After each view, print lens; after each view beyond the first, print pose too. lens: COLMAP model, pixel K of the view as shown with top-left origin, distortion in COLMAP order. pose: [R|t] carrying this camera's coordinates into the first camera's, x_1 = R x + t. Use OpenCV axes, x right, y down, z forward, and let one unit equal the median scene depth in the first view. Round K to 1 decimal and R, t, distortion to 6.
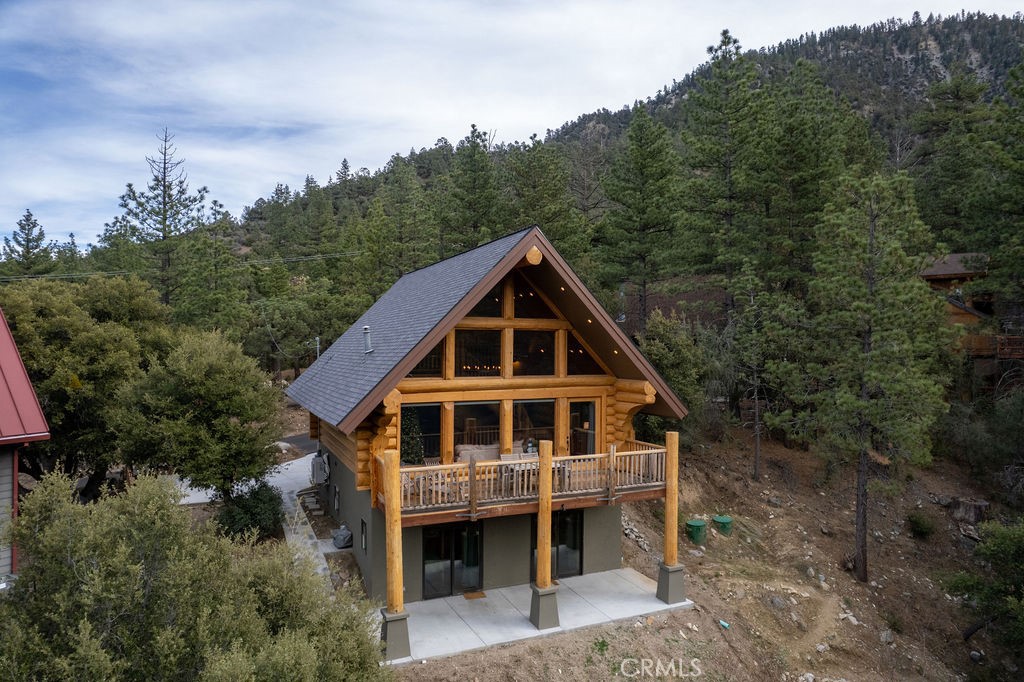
lens RADIAL K [[654.3, 0, 505.7], [0, 654.3, 344.4], [0, 0, 1]] dist [0.000633, 0.000291]
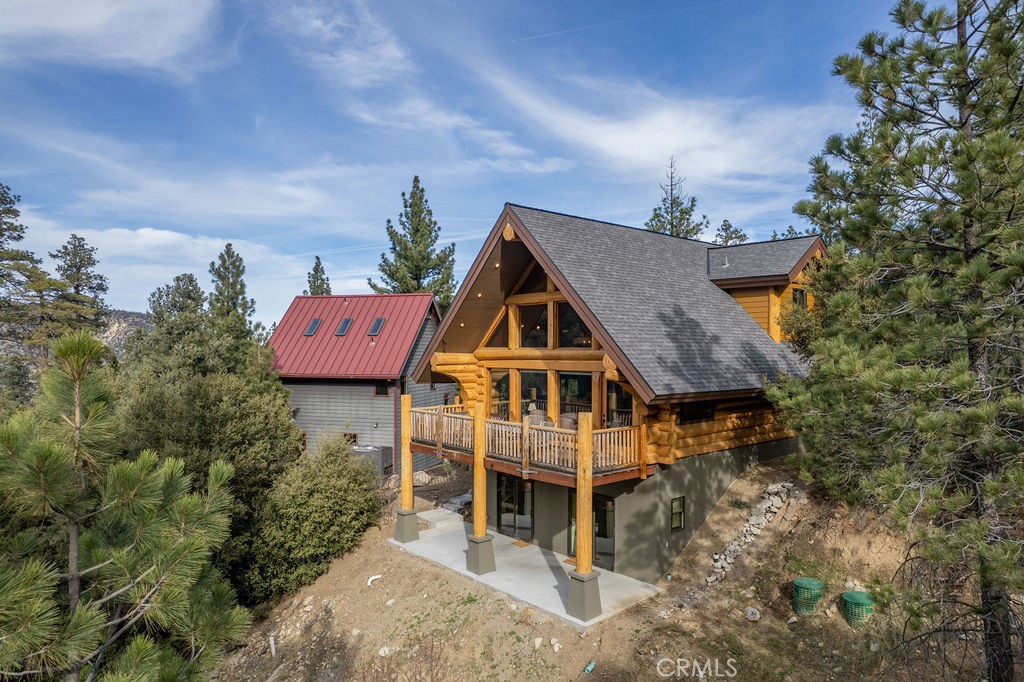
lens RADIAL K [[654.3, 0, 505.4], [0, 654.3, 343.5], [0, 0, 1]] dist [0.000633, 0.000291]
pose [[0.239847, -0.019139, -0.970622, 1.010773], [0.014804, 0.999762, -0.016056, 0.057908], [0.970698, -0.010518, 0.240073, 0.693174]]
